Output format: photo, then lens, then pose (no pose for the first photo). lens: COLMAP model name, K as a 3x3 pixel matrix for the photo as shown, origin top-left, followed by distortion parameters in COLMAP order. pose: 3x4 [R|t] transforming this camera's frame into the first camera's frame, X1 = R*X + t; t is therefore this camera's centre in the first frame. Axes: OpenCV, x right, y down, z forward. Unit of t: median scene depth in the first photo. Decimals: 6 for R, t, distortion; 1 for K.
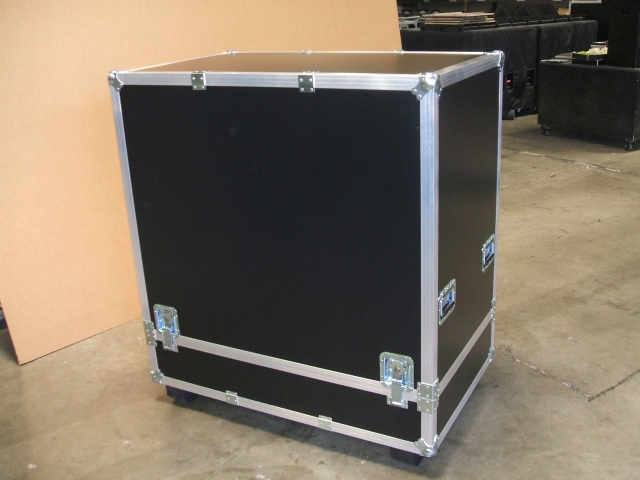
lens RADIAL K [[707.2, 0, 341.1], [0, 707.2, 229.8], [0, 0, 1]] dist [-0.149512, 0.168362]
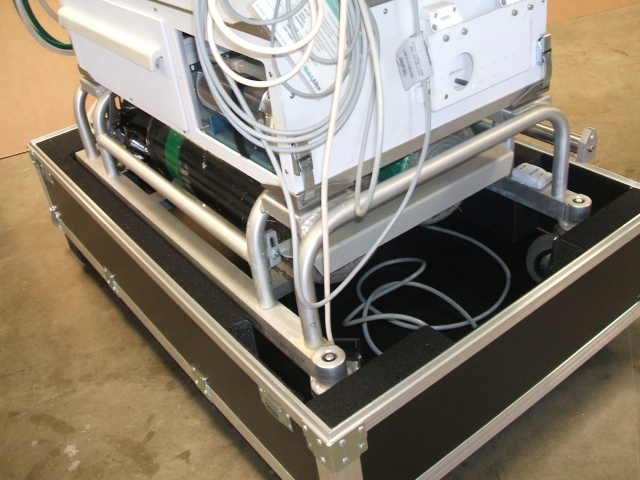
lens RADIAL K [[707.2, 0, 341.1], [0, 707.2, 229.8], [0, 0, 1]] dist [-0.149512, 0.168362]
pose [[0.907916, 0.179401, -0.378818, 0.204755], [-0.068318, 0.955026, 0.288544, 0.027708], [0.413546, -0.236094, 0.879340, 0.577303]]
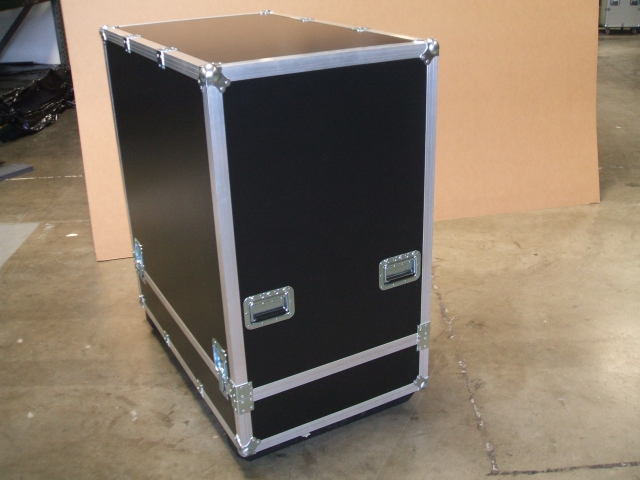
lens RADIAL K [[707.2, 0, 341.1], [0, 707.2, 229.8], [0, 0, 1]] dist [-0.149512, 0.168362]
pose [[0.844026, 0.231122, -0.483945, 0.537563], [-0.187275, 0.972584, 0.137868, -0.118521], [0.502542, -0.025734, 0.864170, 0.197800]]
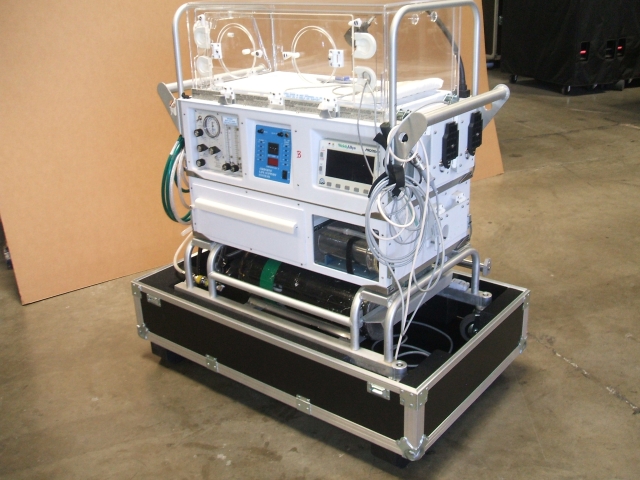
lens RADIAL K [[707.2, 0, 341.1], [0, 707.2, 229.8], [0, 0, 1]] dist [-0.149512, 0.168362]
pose [[0.984855, 0.078179, -0.154752, 0.125225], [-0.071334, 0.996233, 0.049306, 0.015345], [0.158024, -0.037520, 0.986722, 0.150011]]
